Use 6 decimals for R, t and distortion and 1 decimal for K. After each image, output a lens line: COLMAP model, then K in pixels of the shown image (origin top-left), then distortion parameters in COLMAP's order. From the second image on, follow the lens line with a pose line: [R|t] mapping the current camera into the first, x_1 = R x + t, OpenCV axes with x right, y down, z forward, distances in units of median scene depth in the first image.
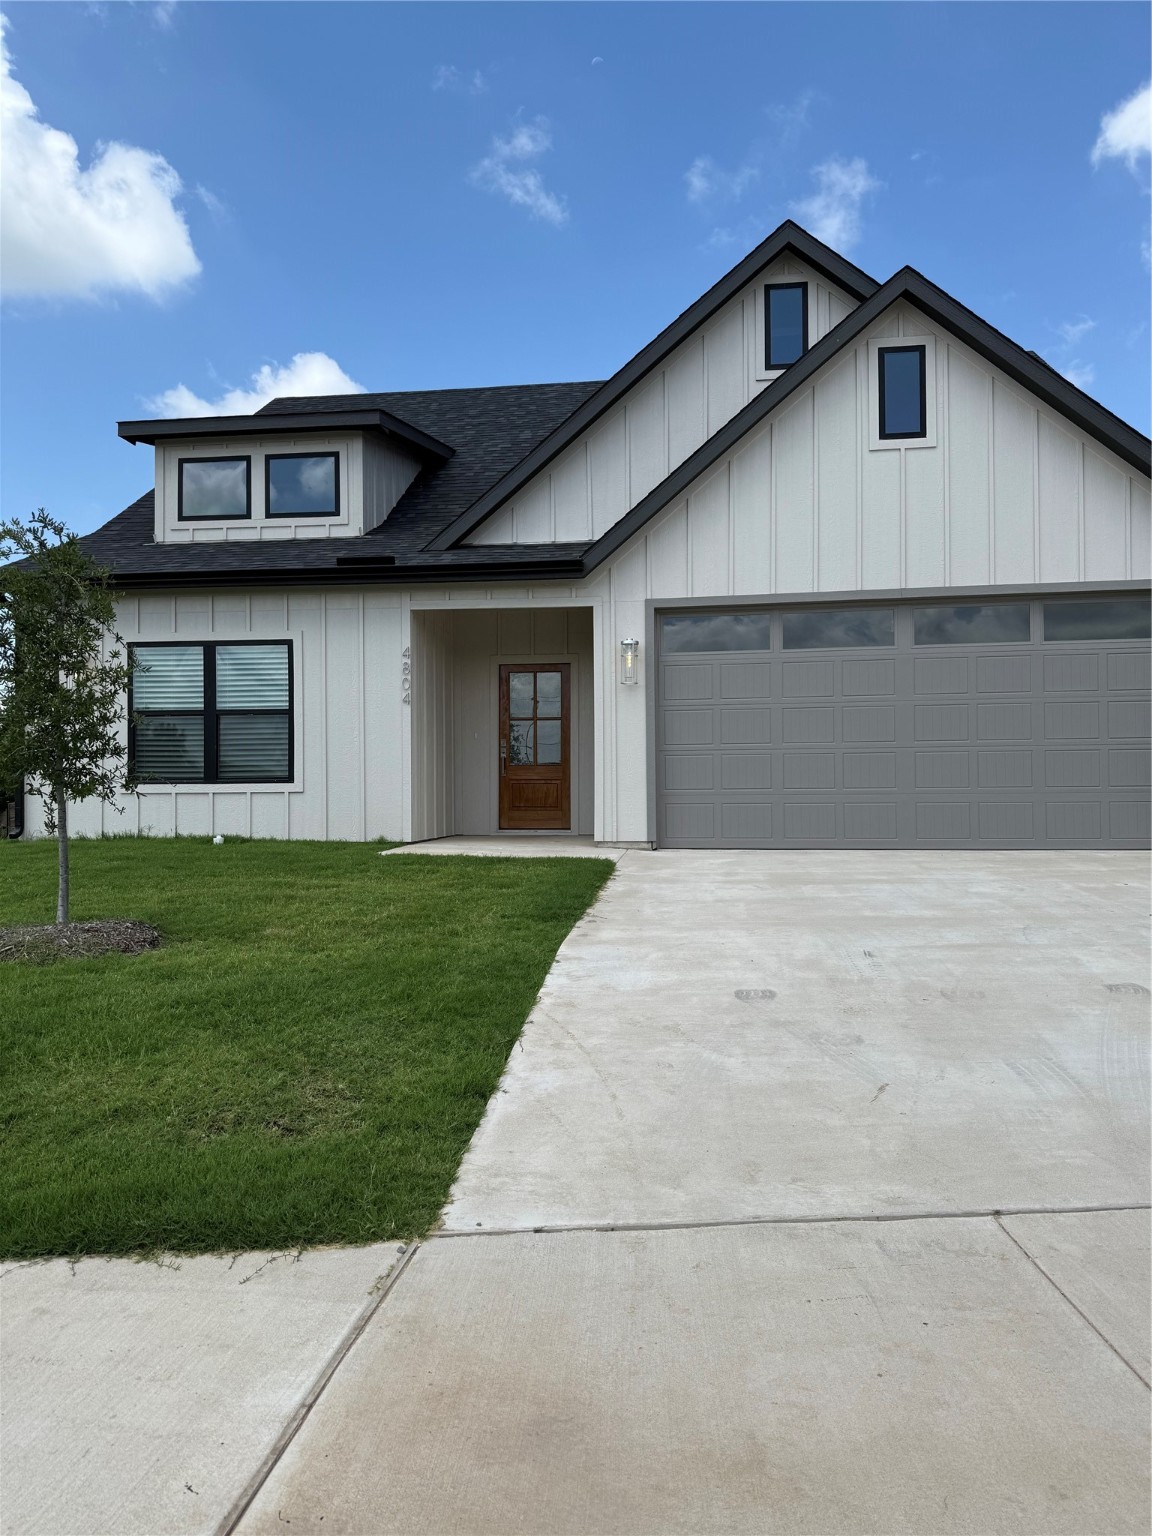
lens RADIAL K [[1098.4, 0, 568.3], [0, 1098.4, 778.7], [0, 0, 1]] dist [0.049685, -0.044552]
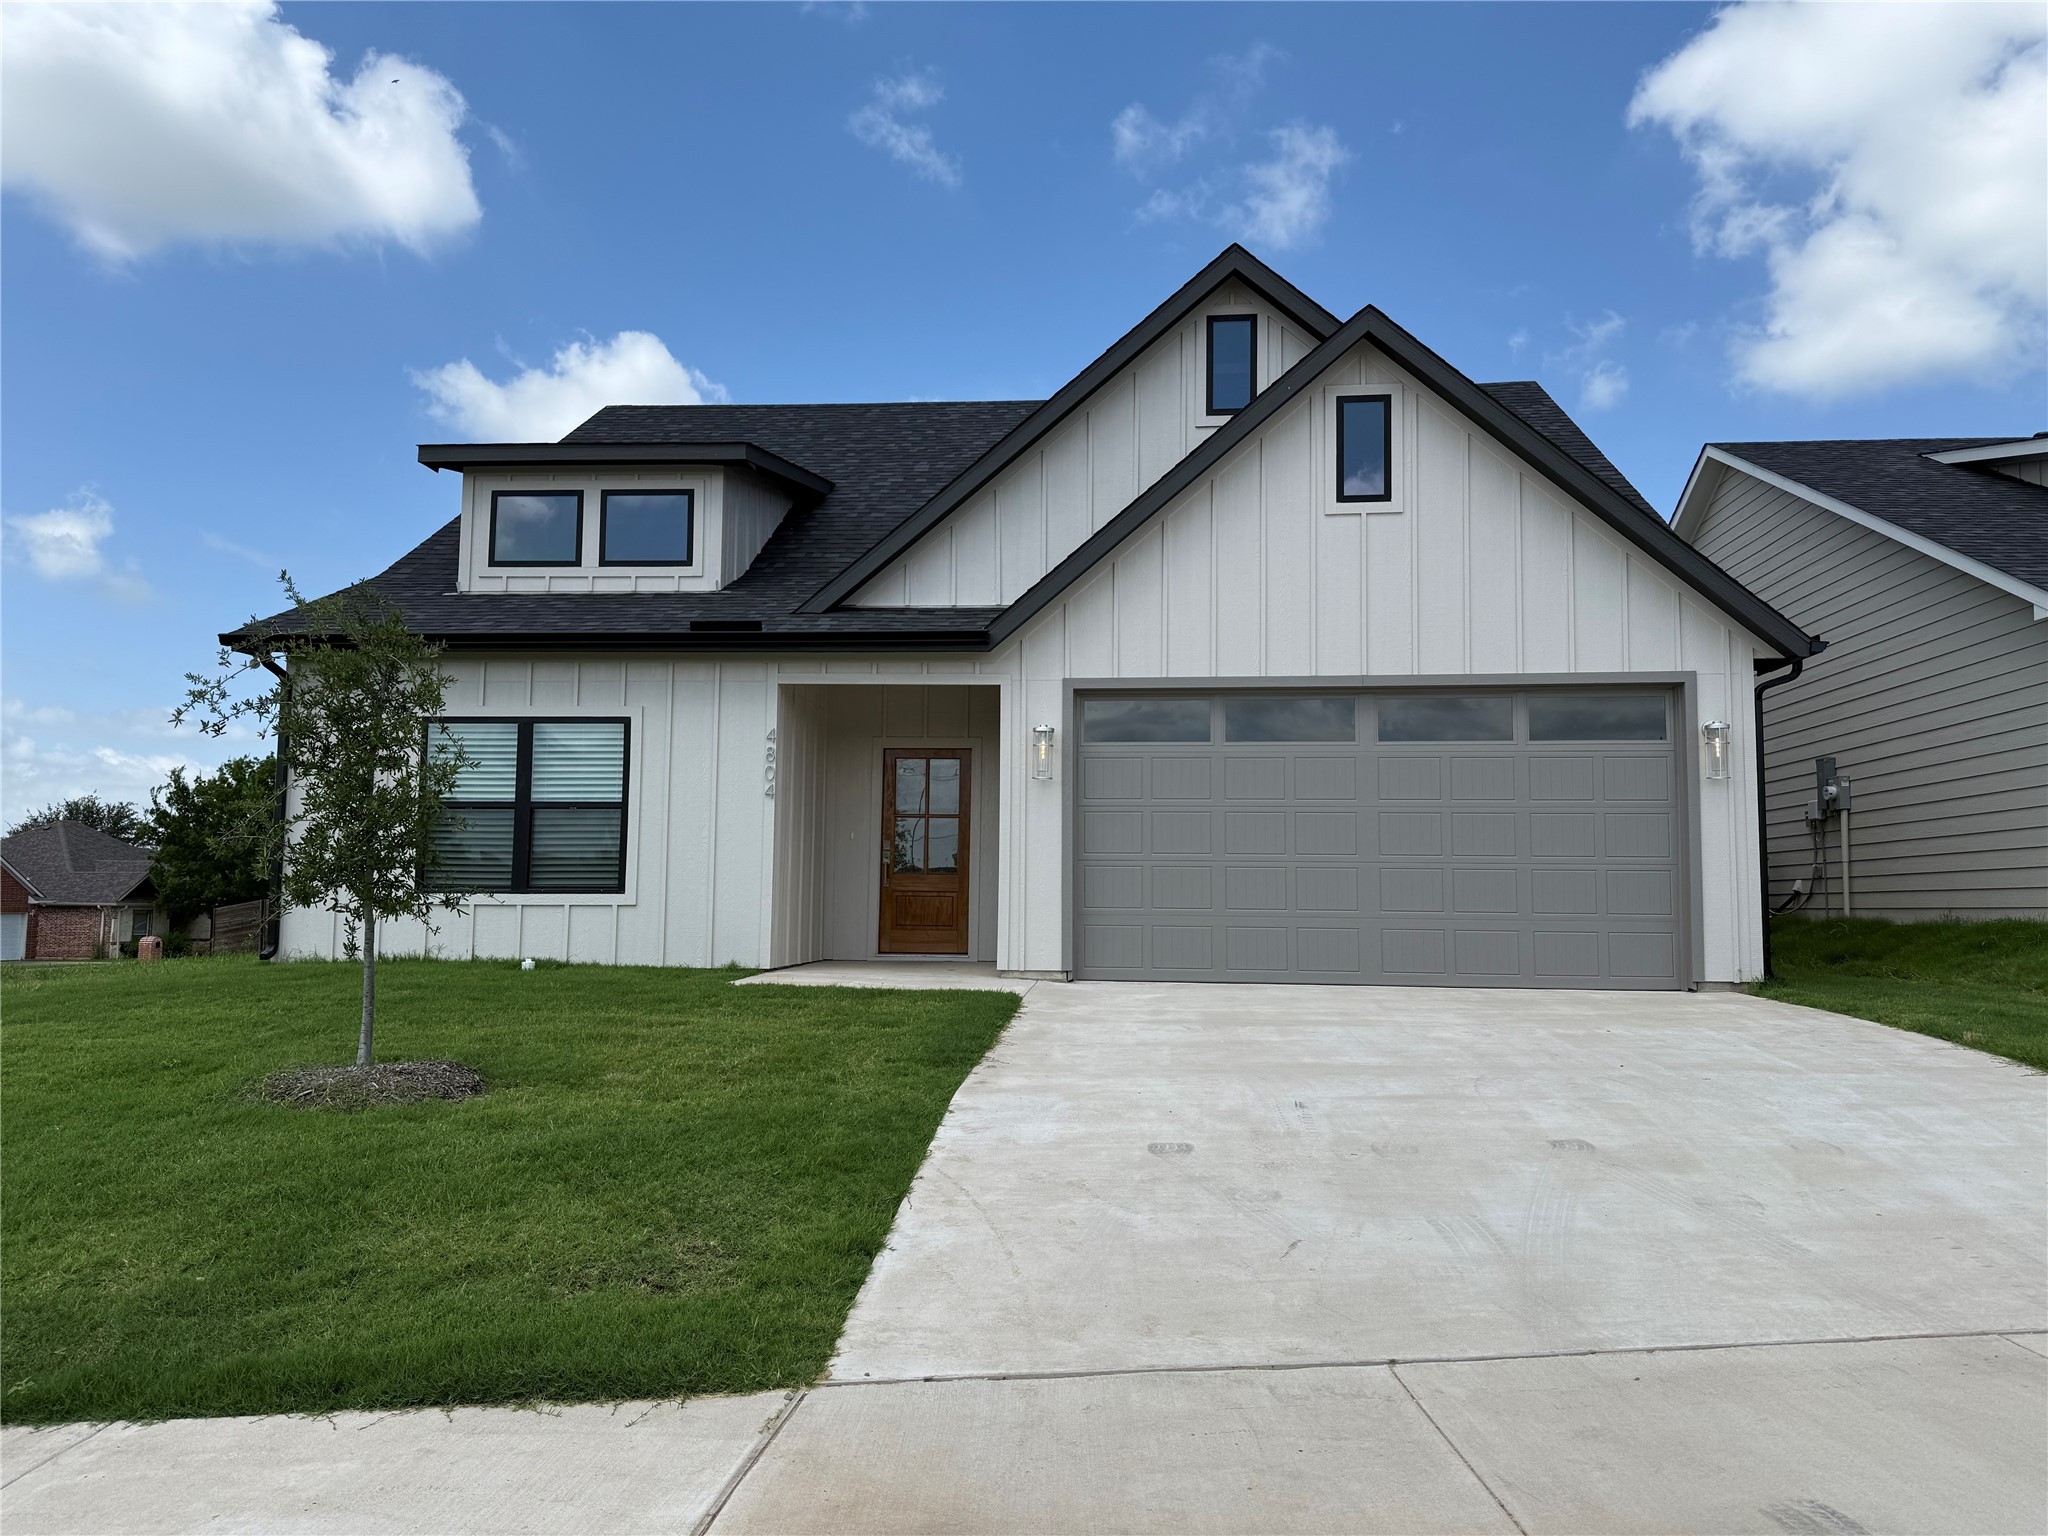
lens RADIAL K [[1464.6, 0, 1035.5], [0, 1464.6, 776.4], [0, 0, 1]] dist [0.049685, -0.044552]
pose [[0.998758, 0.018236, 0.046367, -0.001299], [-0.014843, 0.997259, -0.072492, -0.014134], [-0.047562, 0.071714, 0.996291, -0.159832]]
